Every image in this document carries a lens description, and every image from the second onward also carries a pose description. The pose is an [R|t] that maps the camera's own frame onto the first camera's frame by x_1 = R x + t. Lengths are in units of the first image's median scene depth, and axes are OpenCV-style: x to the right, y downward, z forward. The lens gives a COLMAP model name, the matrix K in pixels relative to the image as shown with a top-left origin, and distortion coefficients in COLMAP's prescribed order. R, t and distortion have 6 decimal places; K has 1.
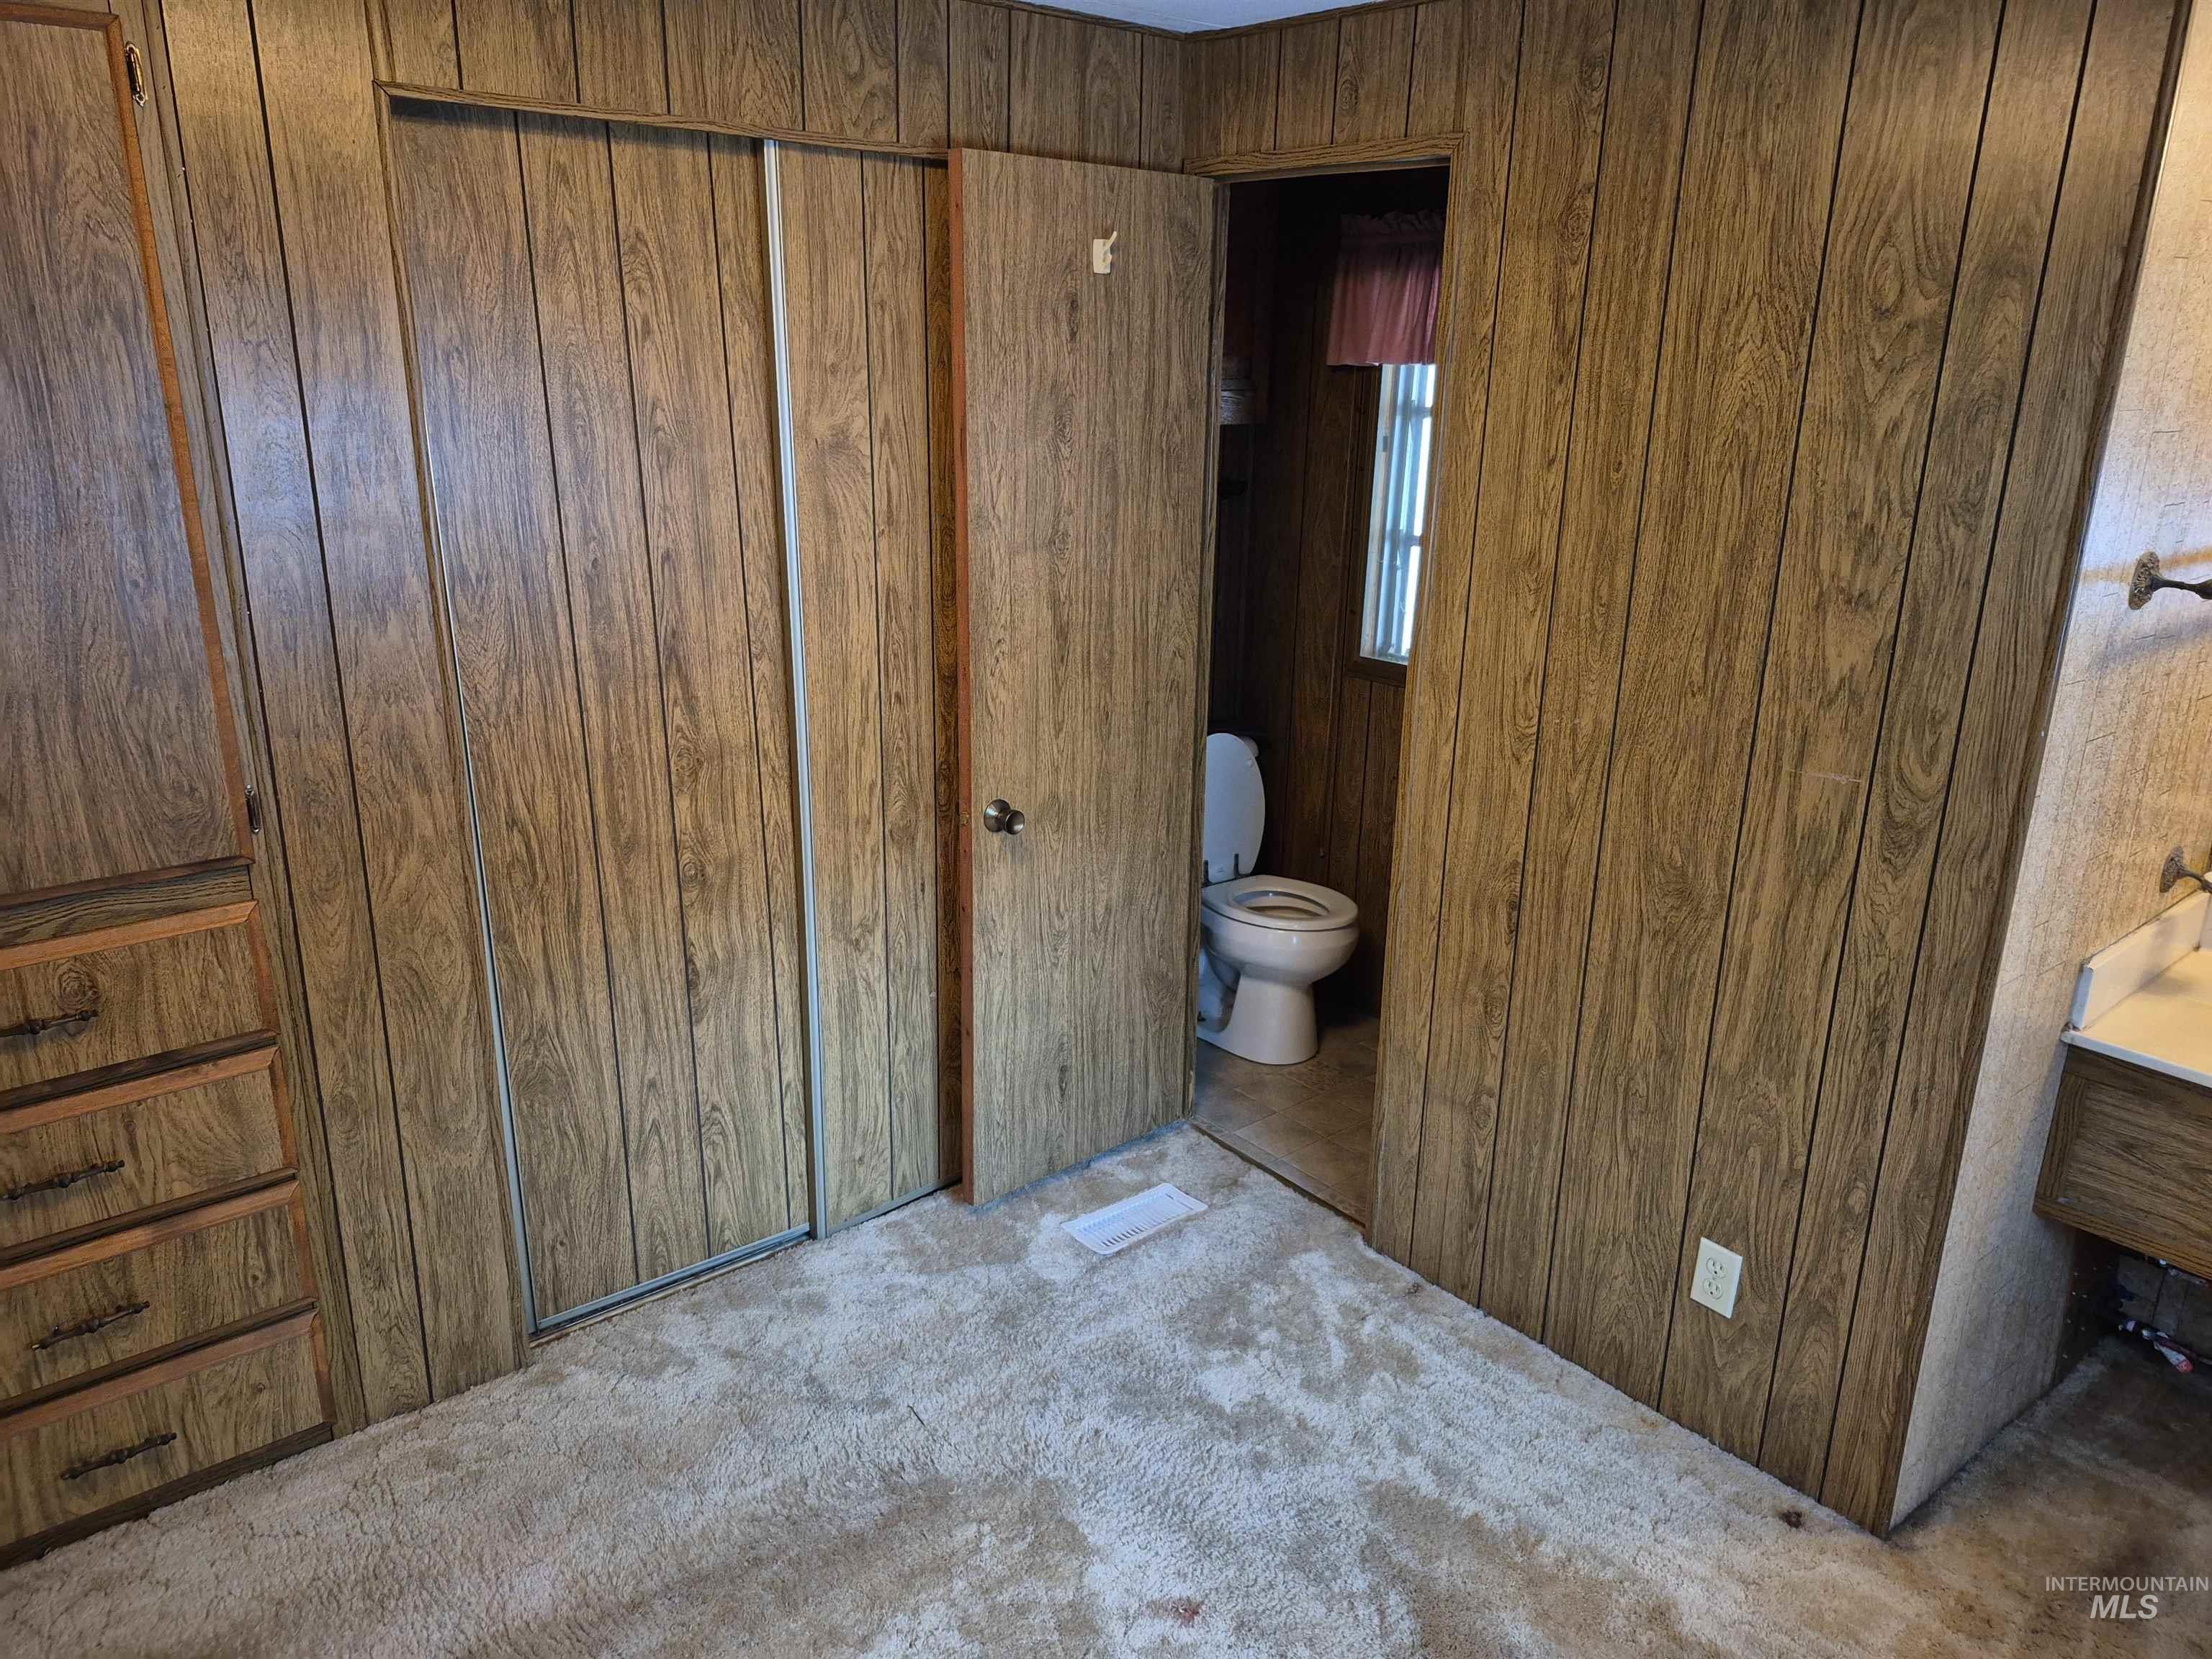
lens RADIAL K [[1567.6, 0, 1101.1], [0, 1567.6, 846.7], [0, 0, 1]] dist [0.120737, -0.123953]
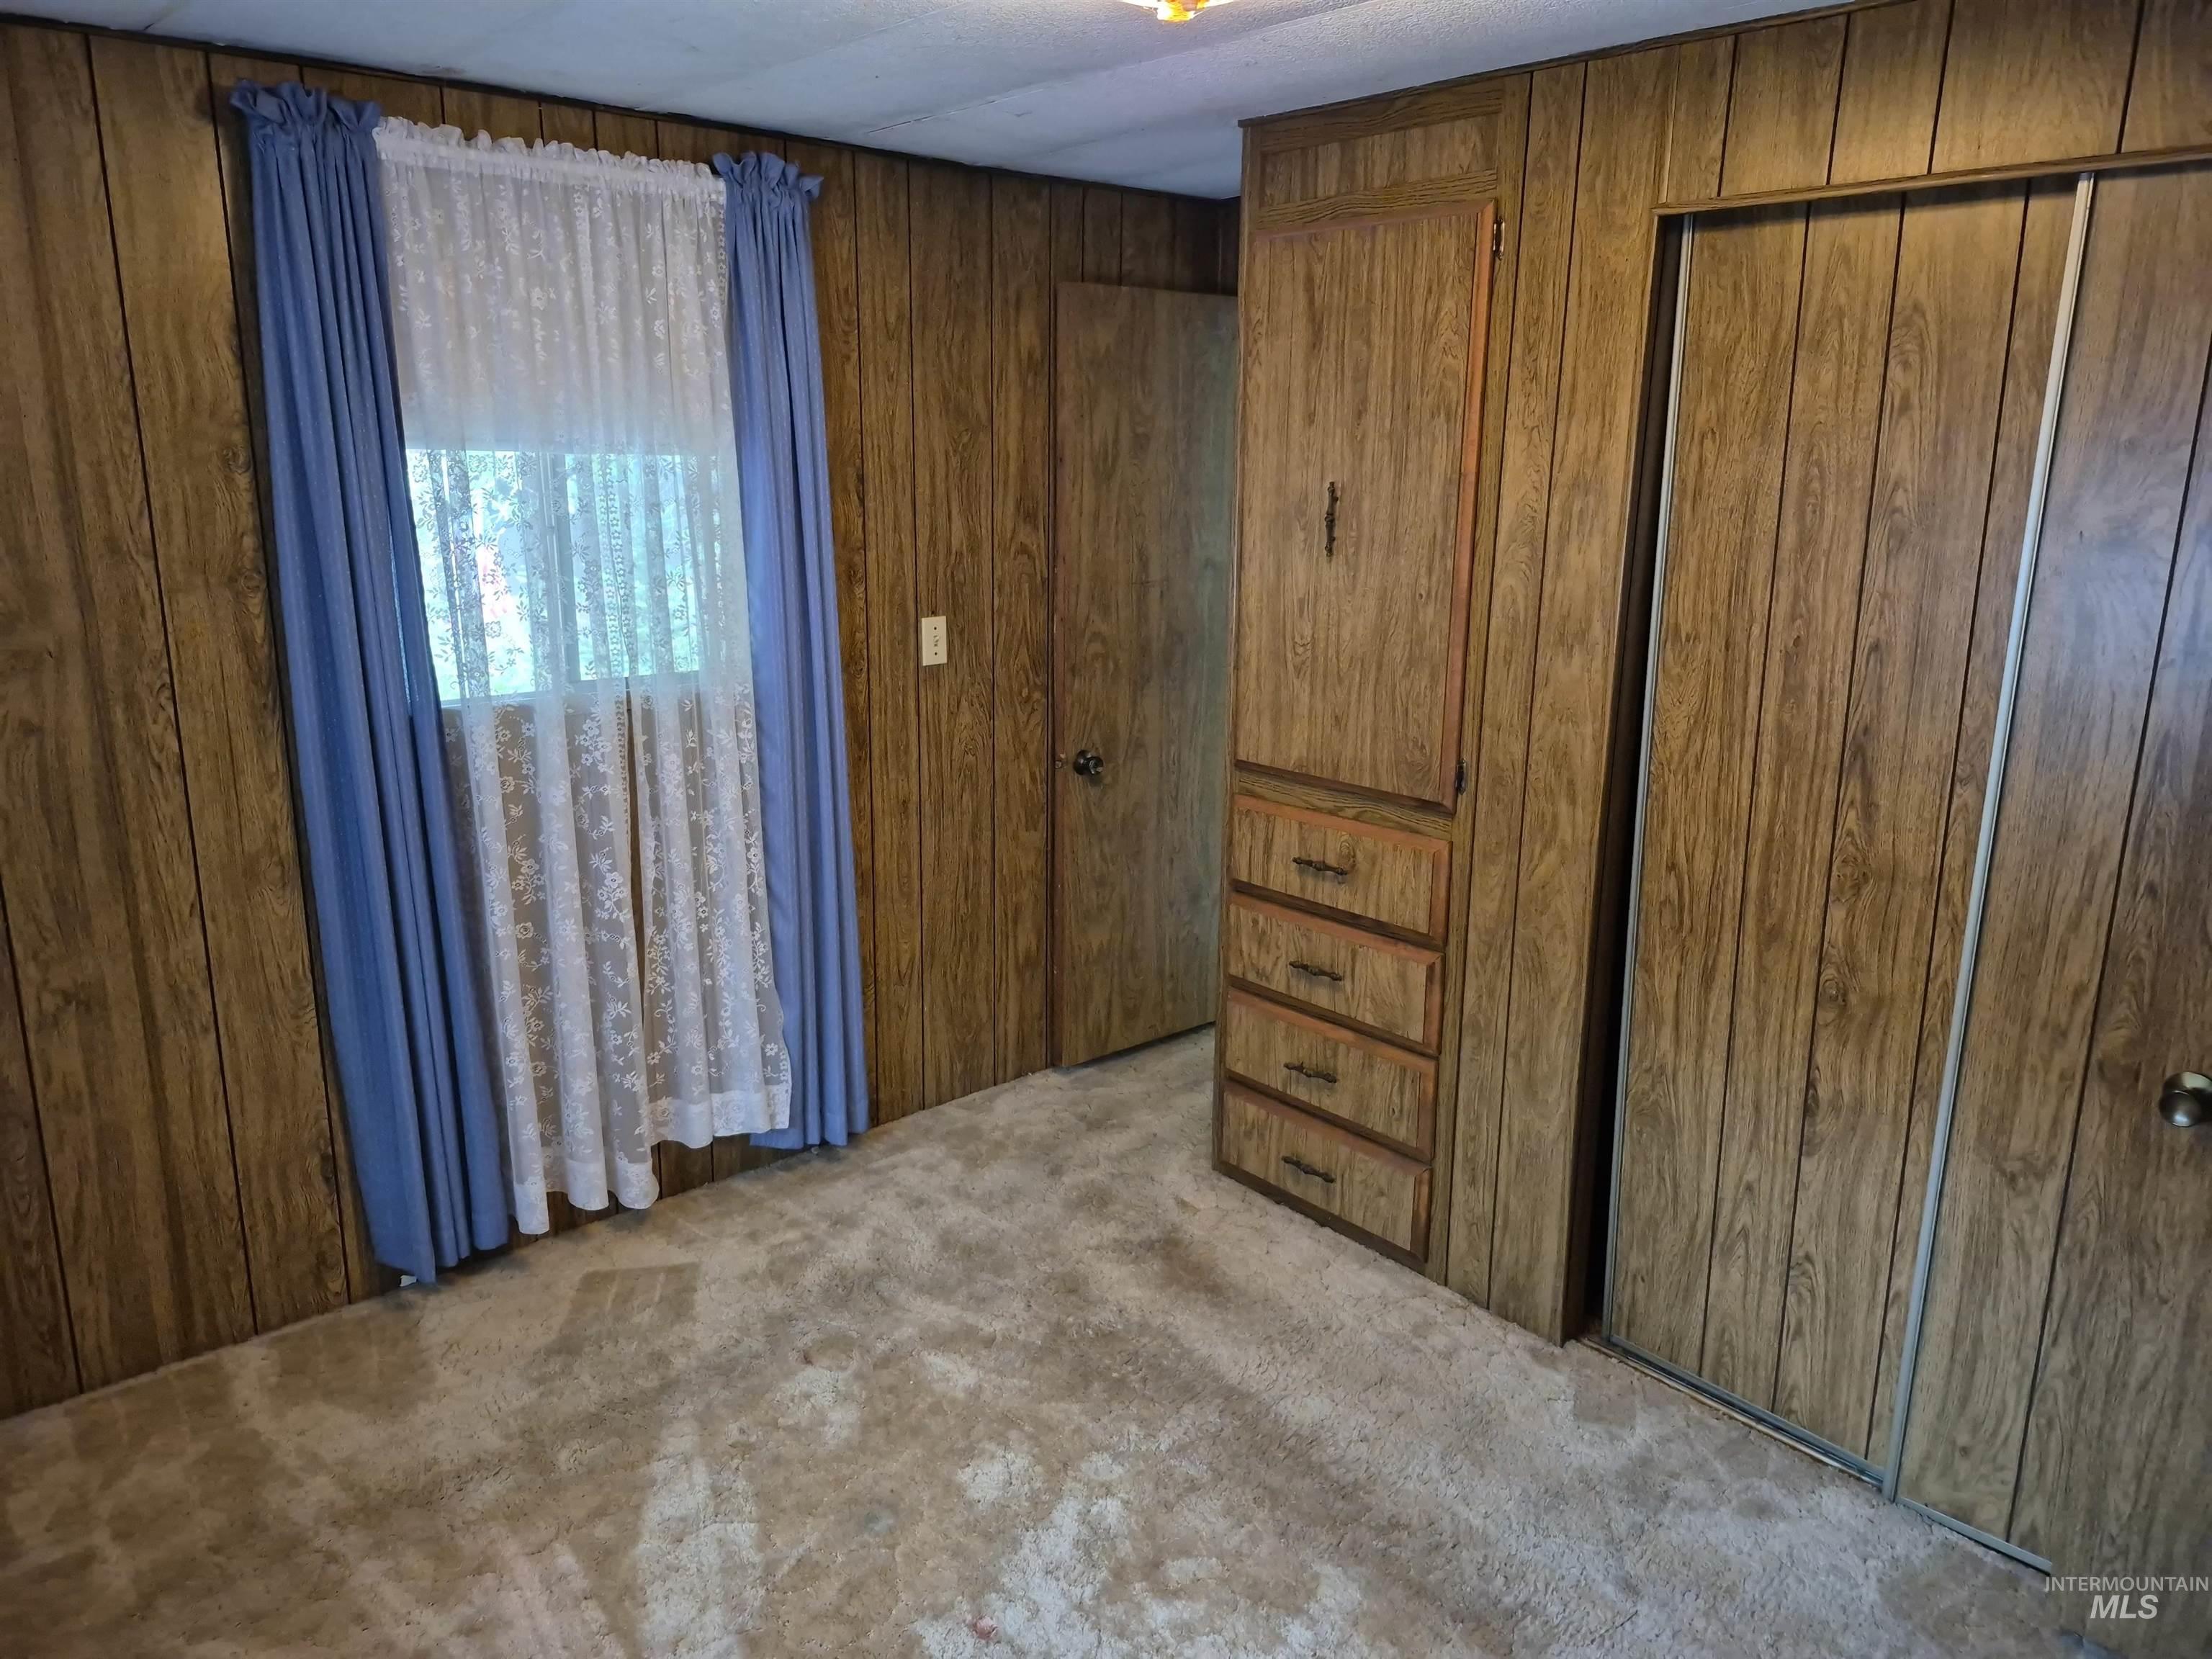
lens RADIAL K [[1610.7, 0, 1106.0], [0, 1610.7, 829.5], [0, 0, 1]] dist [0.122327, -0.100976]
pose [[0.014633, 0.232853, -0.972402, 0.659984], [-0.305944, 0.926906, 0.217355, -0.154520], [0.951937, 0.294320, 0.084804, 0.522660]]
